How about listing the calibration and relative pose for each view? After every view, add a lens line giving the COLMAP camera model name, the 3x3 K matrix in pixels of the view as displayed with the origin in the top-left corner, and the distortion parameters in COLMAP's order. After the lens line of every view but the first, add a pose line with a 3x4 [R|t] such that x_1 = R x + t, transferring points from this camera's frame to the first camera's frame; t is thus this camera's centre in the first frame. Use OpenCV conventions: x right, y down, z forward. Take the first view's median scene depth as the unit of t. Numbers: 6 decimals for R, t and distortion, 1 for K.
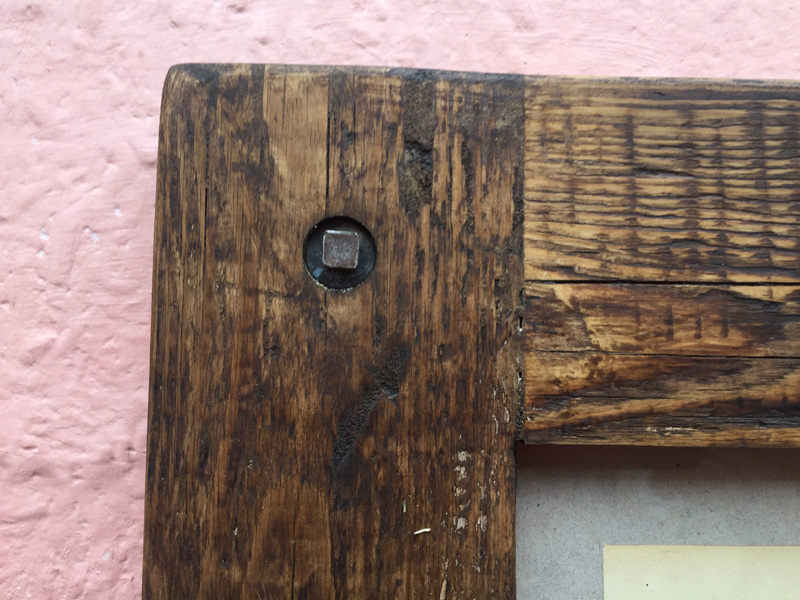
lens RADIAL K [[684.9, 0, 403.8], [0, 684.9, 302.6], [0, 0, 1]] dist [0.054174, -0.037341]
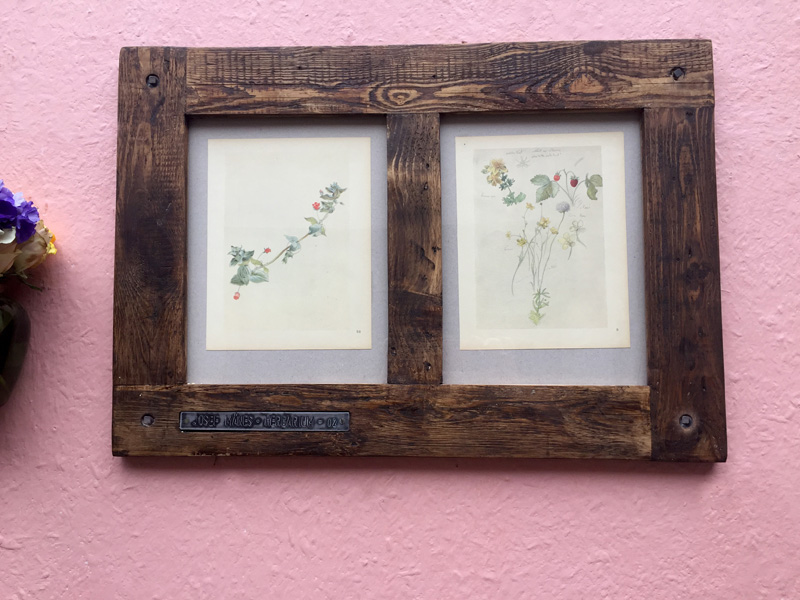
lens RADIAL K [[684.9, 0, 395.7], [0, 684.9, 297.1], [0, 0, 1]] dist [0.054174, -0.037341]
pose [[0.999230, -0.019406, -0.034097, 1.962023], [0.018583, 0.999532, -0.024290, 1.788545], [0.034552, 0.023638, 0.999123, -4.307688]]
